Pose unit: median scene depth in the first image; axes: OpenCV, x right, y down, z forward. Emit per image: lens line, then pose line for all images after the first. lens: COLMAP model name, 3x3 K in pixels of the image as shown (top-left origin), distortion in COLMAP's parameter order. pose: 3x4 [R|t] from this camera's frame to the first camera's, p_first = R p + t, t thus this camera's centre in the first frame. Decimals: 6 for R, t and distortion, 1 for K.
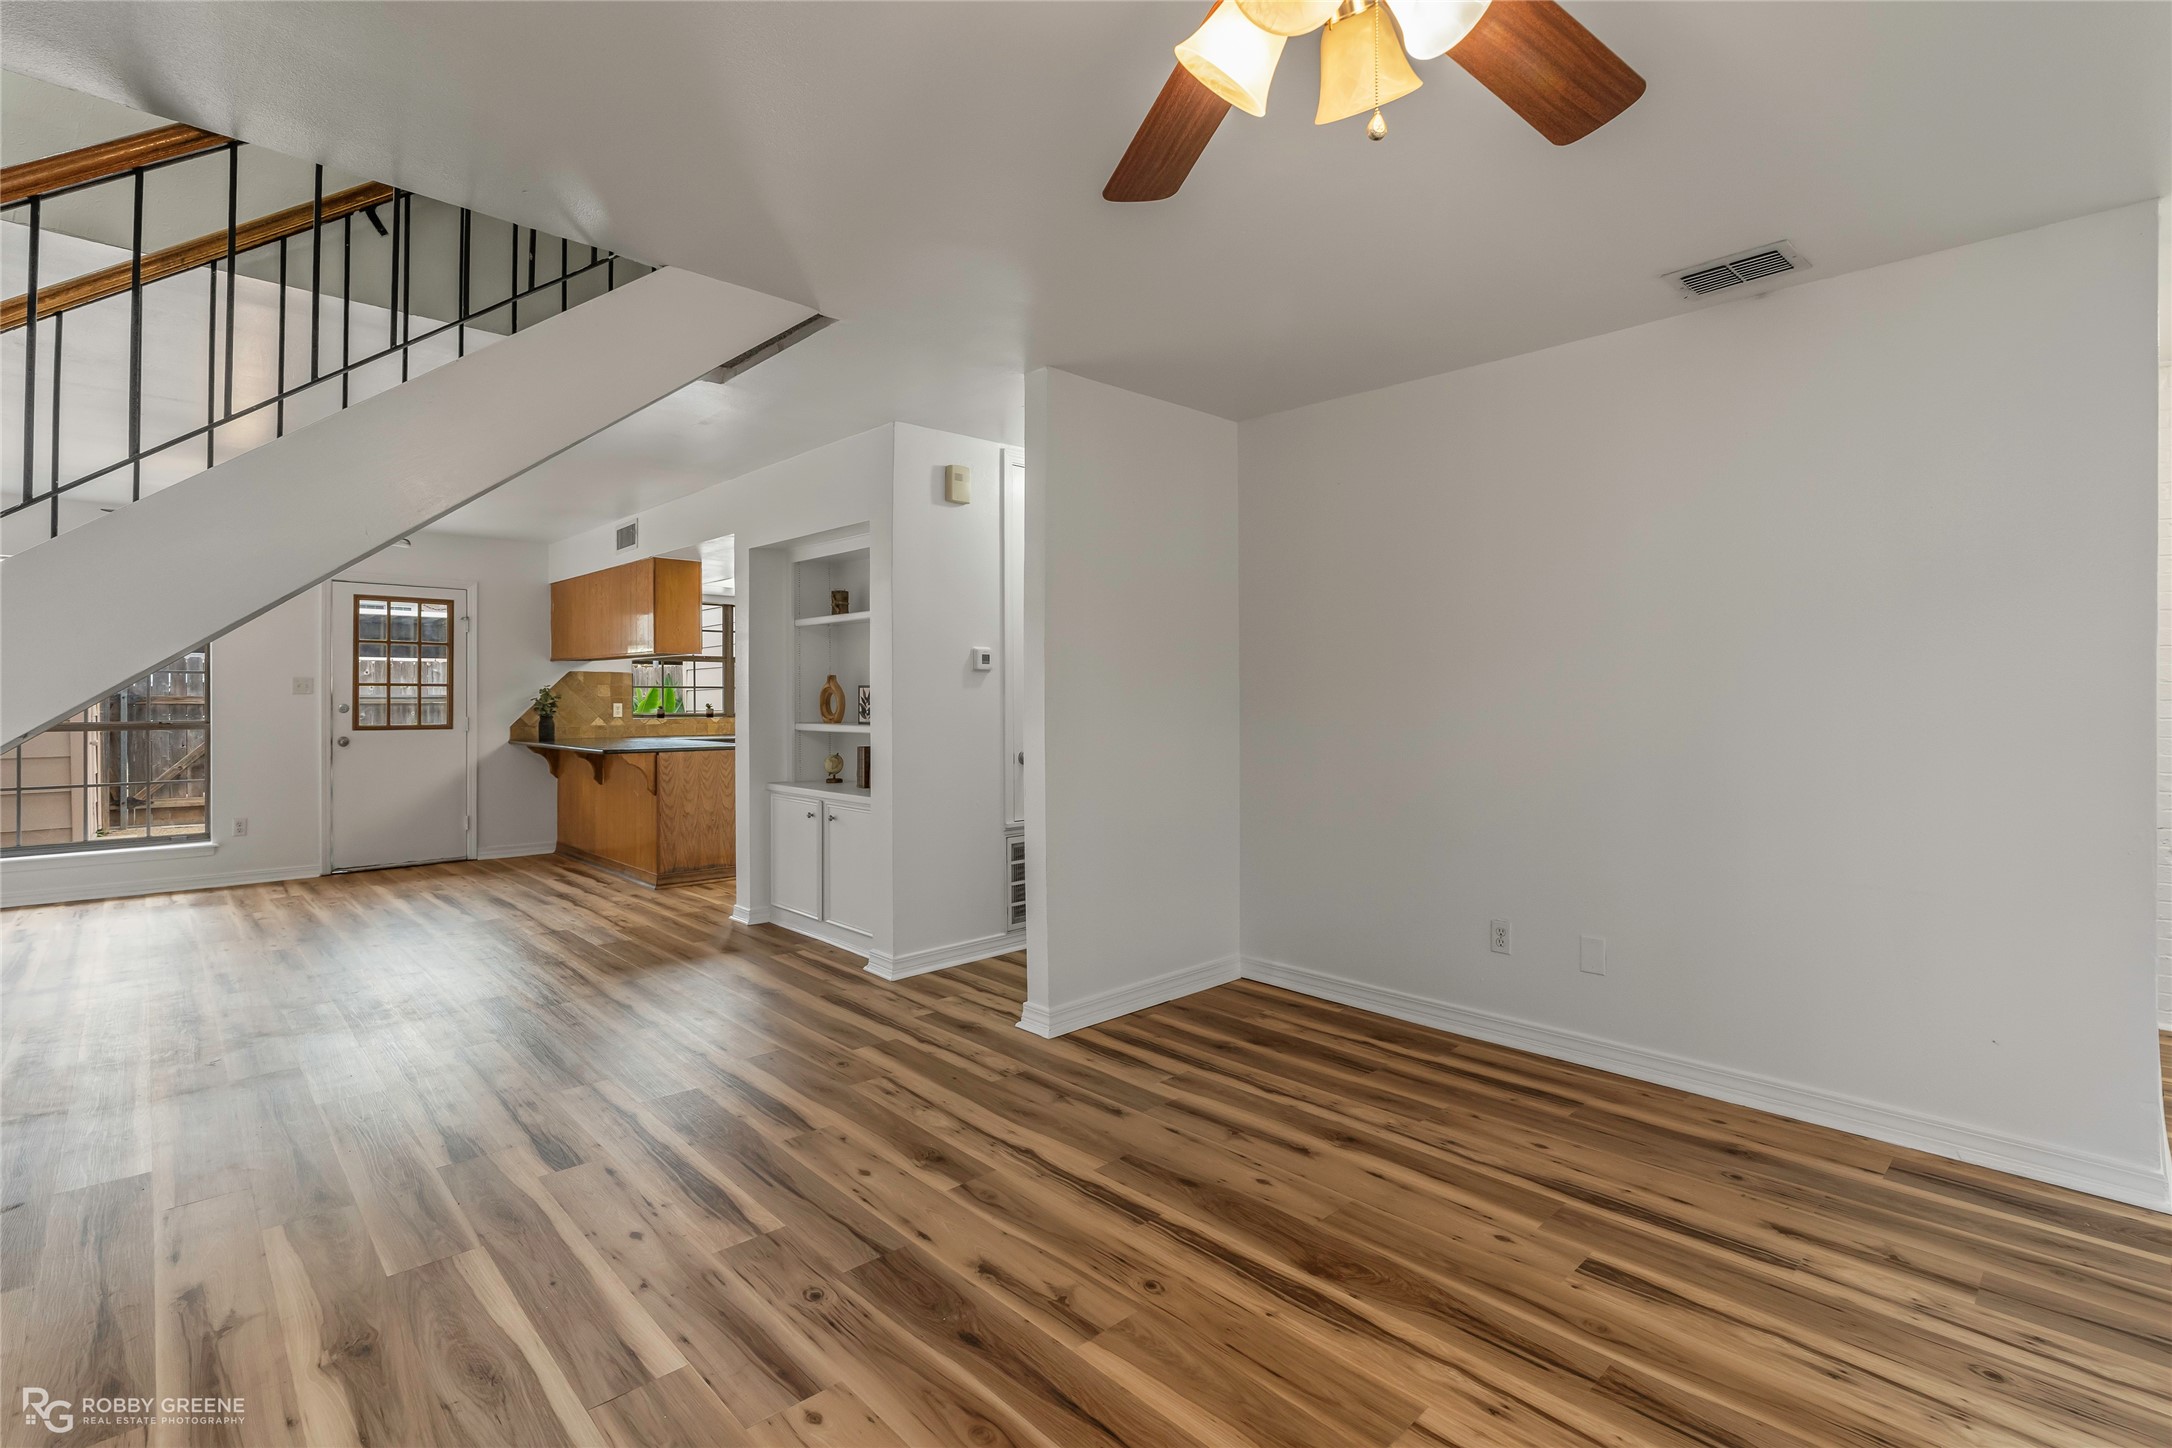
lens RADIAL K [[994.0, 0, 1096.8], [0, 994.0, 705.4], [0, 0, 1]] dist [-0.004076, 0.000130]
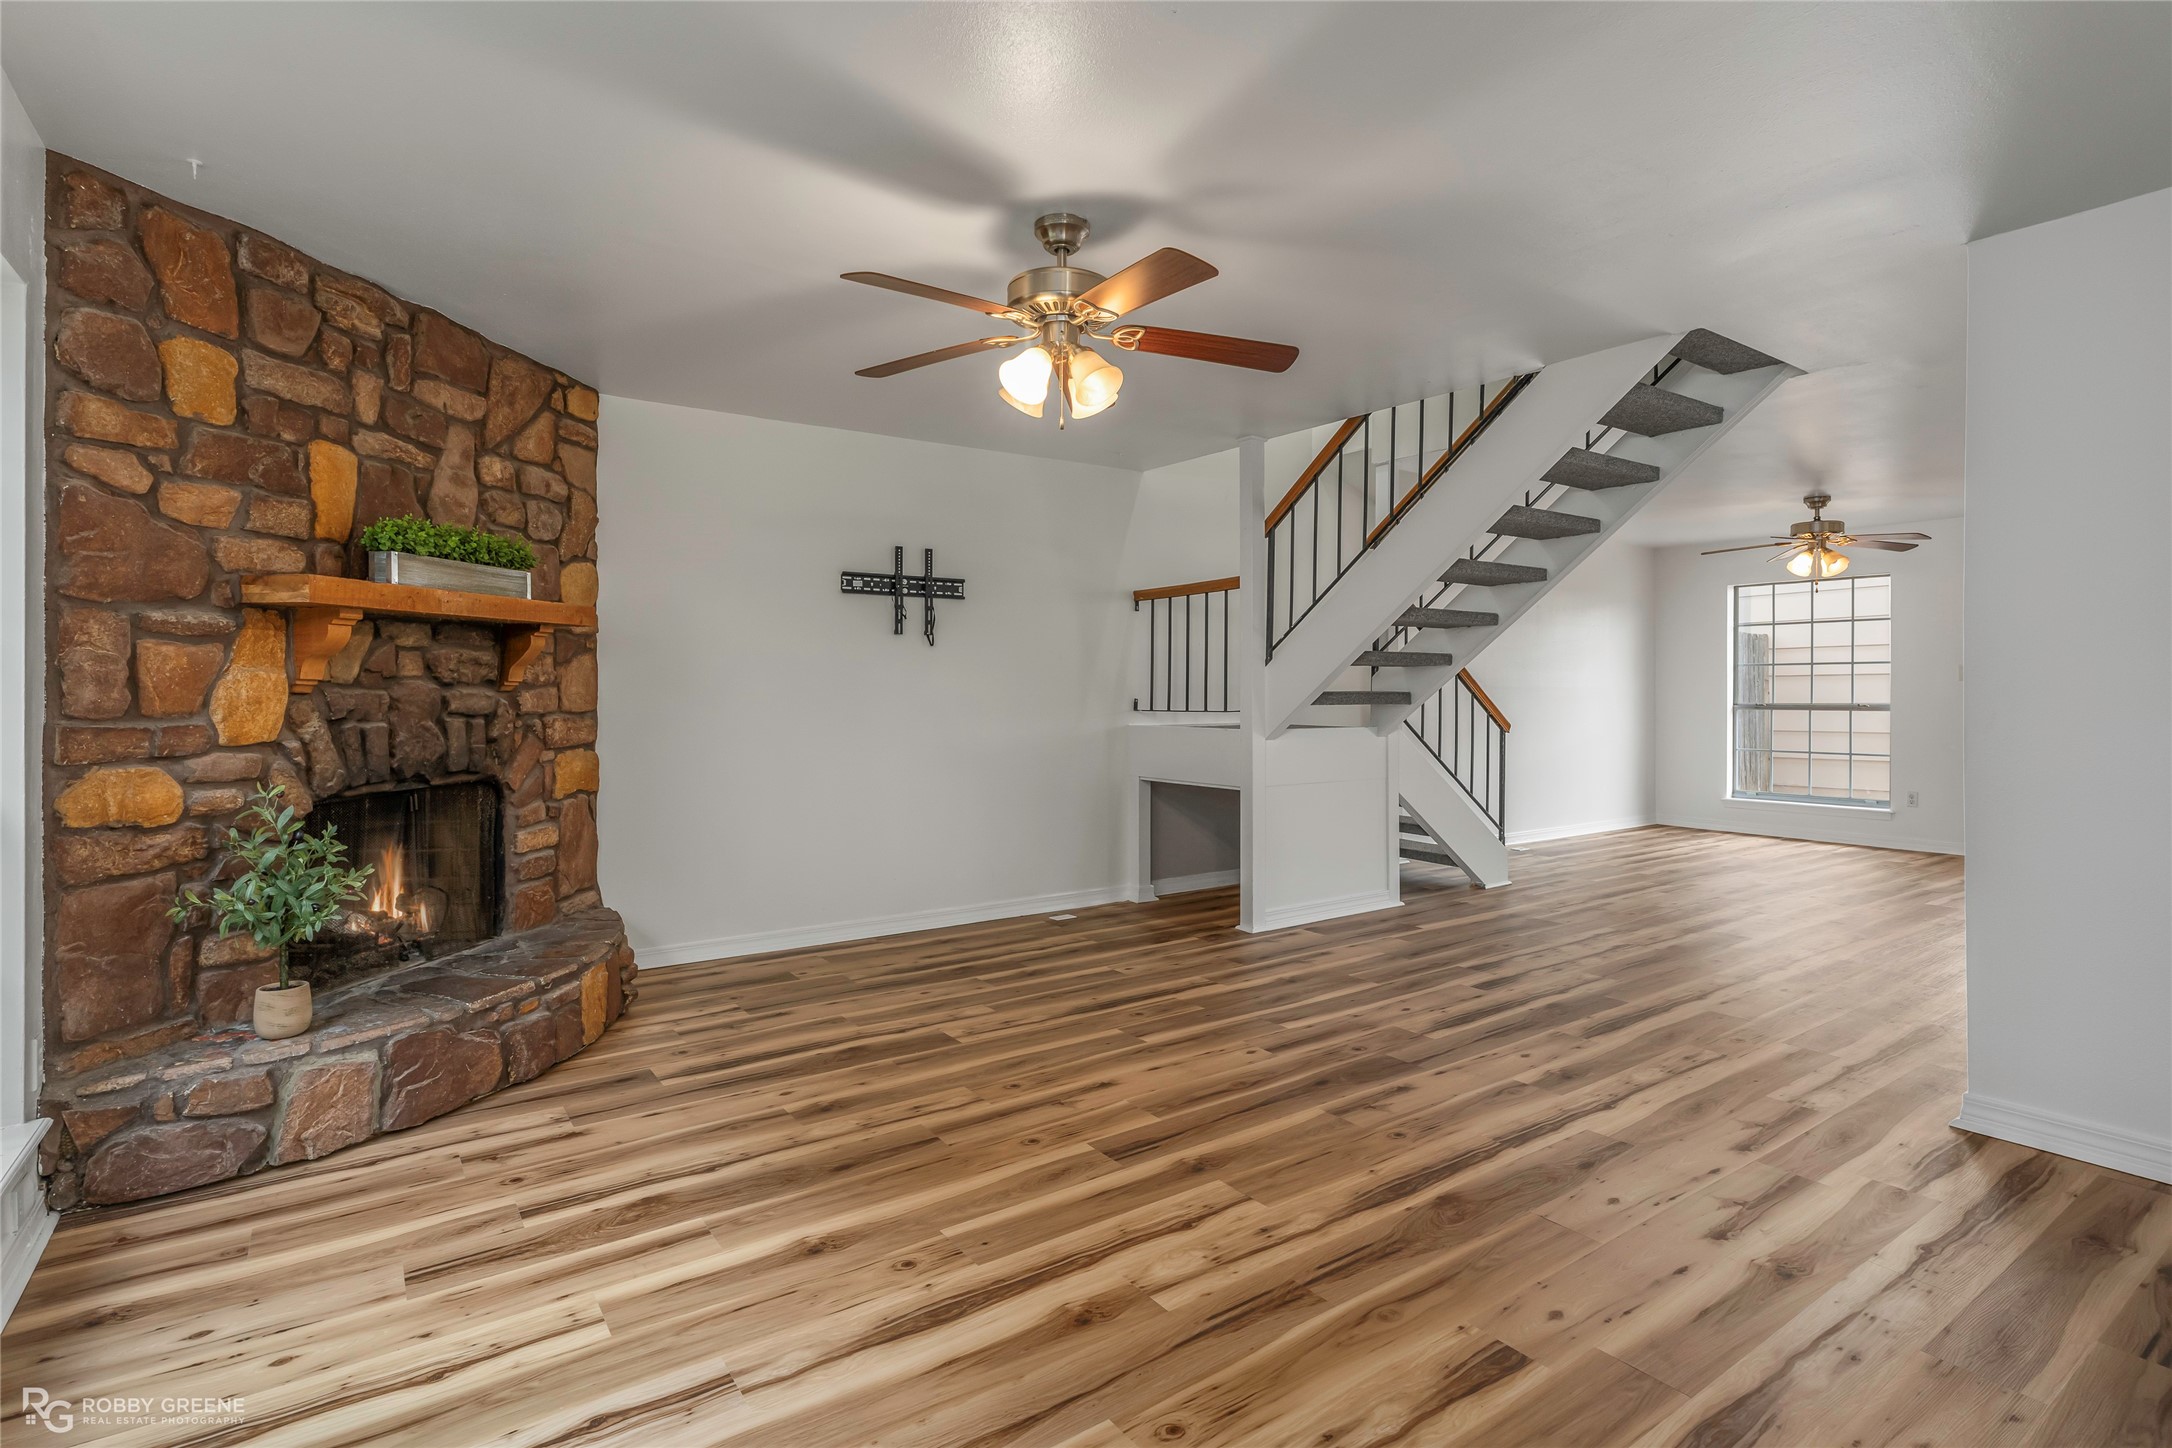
lens RADIAL K [[1063.8, 0, 1094.4], [0, 1063.8, 691.1], [0, 0, 1]] dist [-0.002732, 0.000414]
pose [[-0.140477, 0.002726, -0.990080, 1.103288], [-0.003099, 0.999990, 0.003193, -0.001015], [0.990079, 0.003517, -0.140467, 0.591356]]
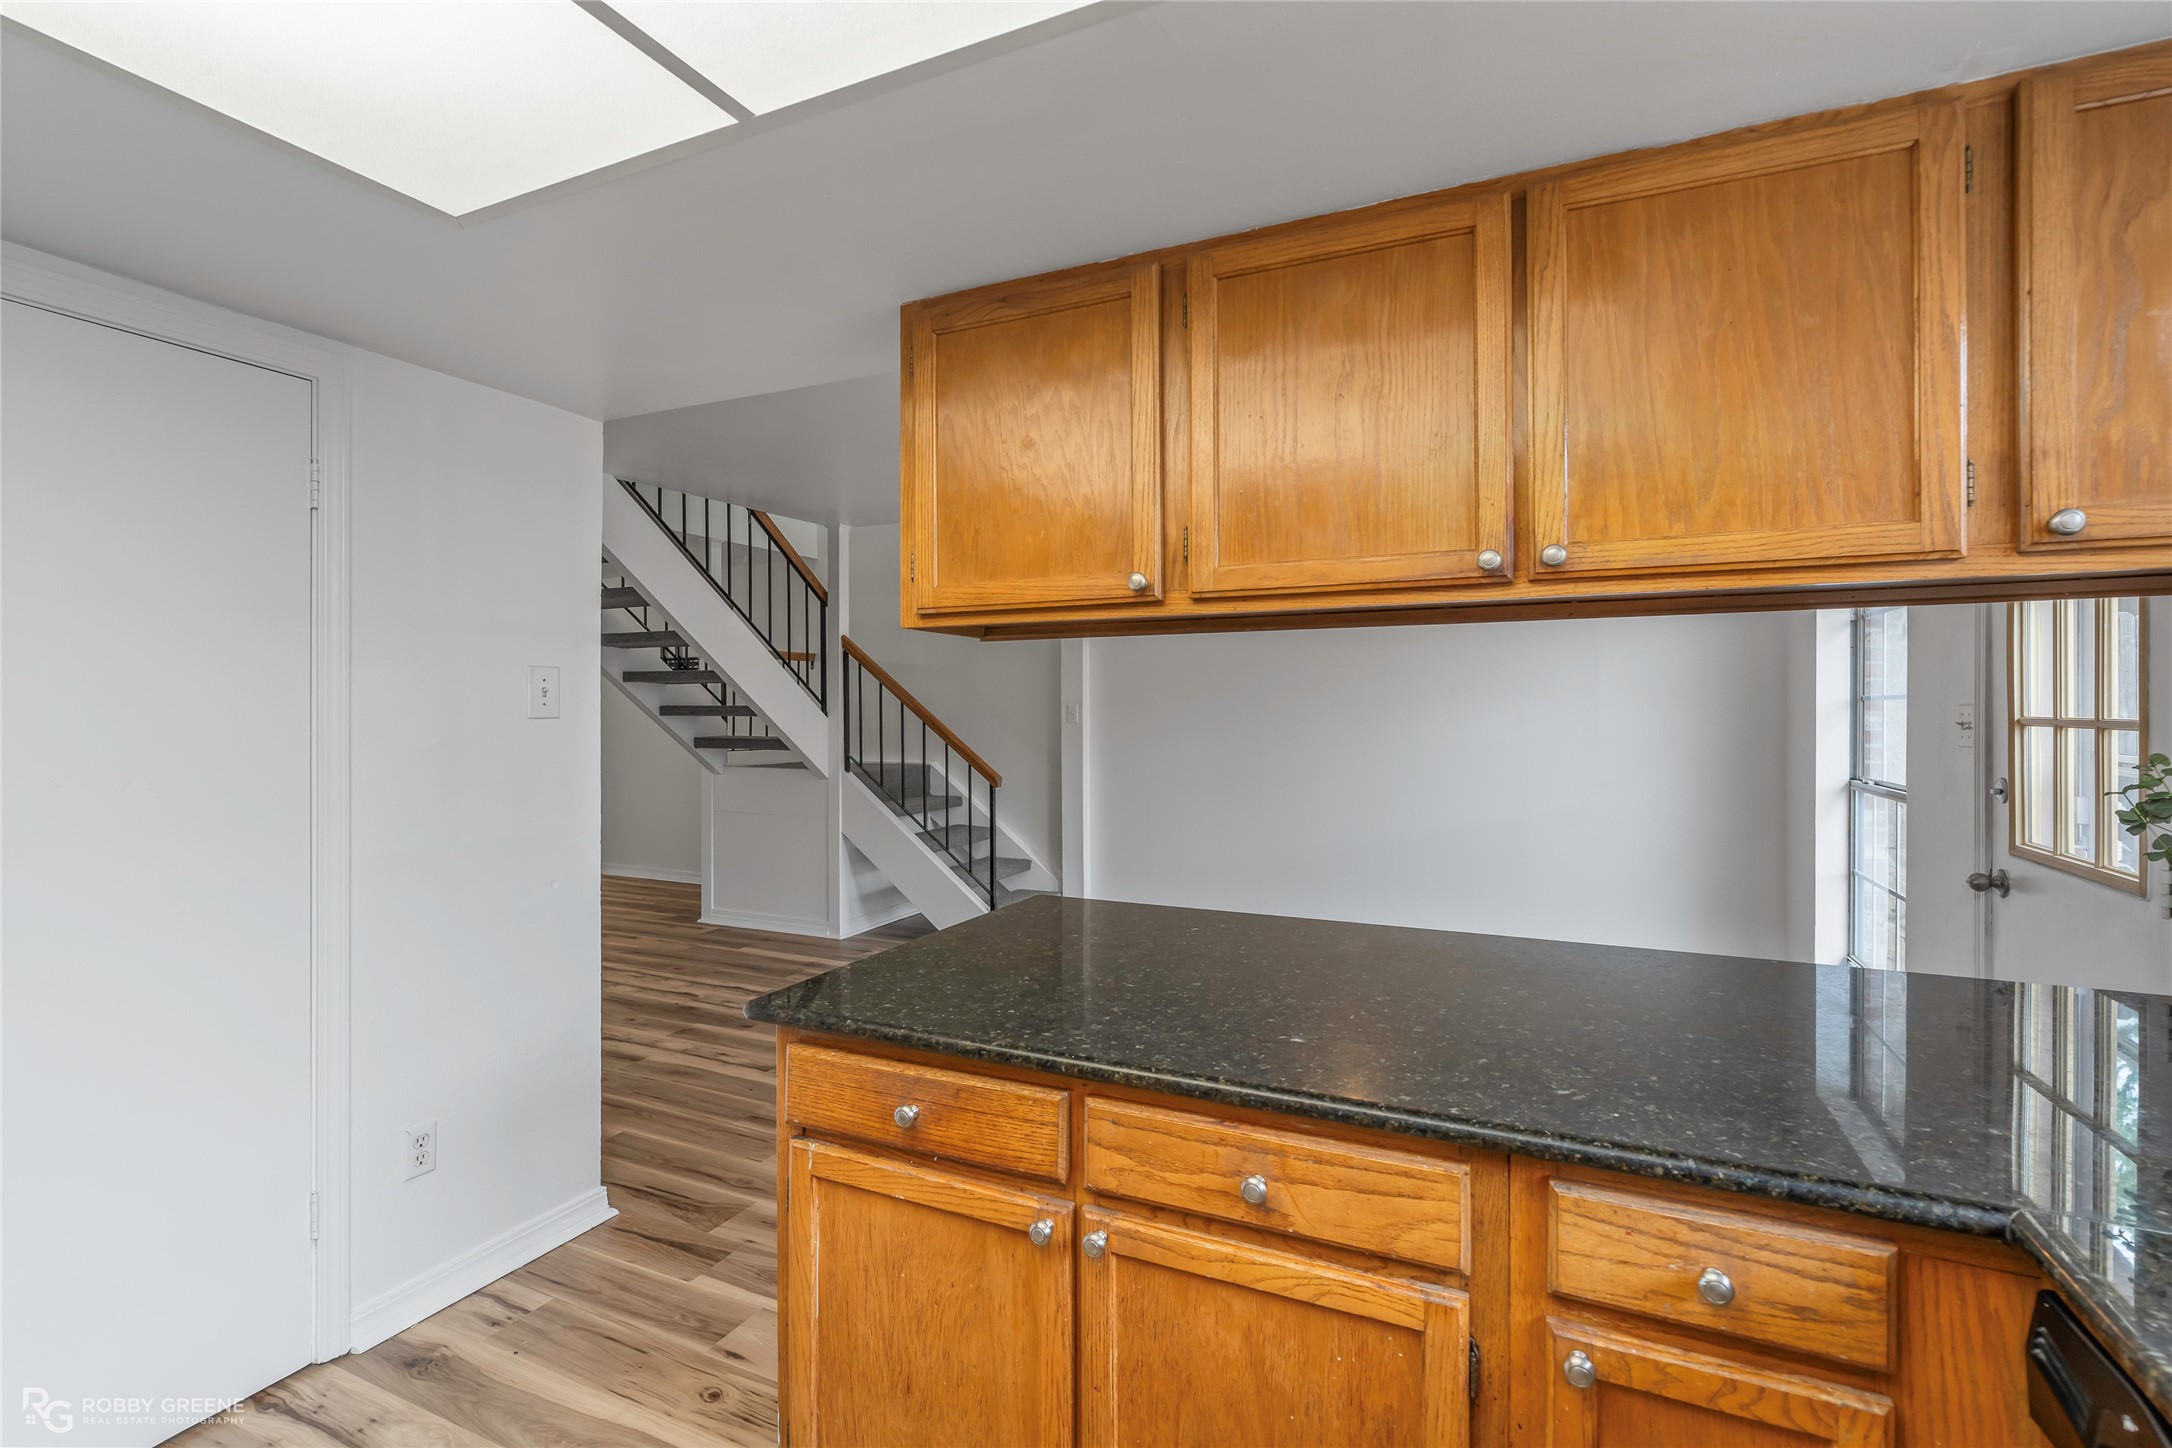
lens RADIAL K [[977.5, 0, 1081.2], [0, 977.5, 710.6], [0, 0, 1]] dist [-0.002206, 0.000399]
pose [[-0.934767, 0.002389, -0.355253, -0.803892], [-0.000413, 0.999969, 0.007813, -0.071531], [0.355261, 0.007450, -0.934738, 2.987250]]
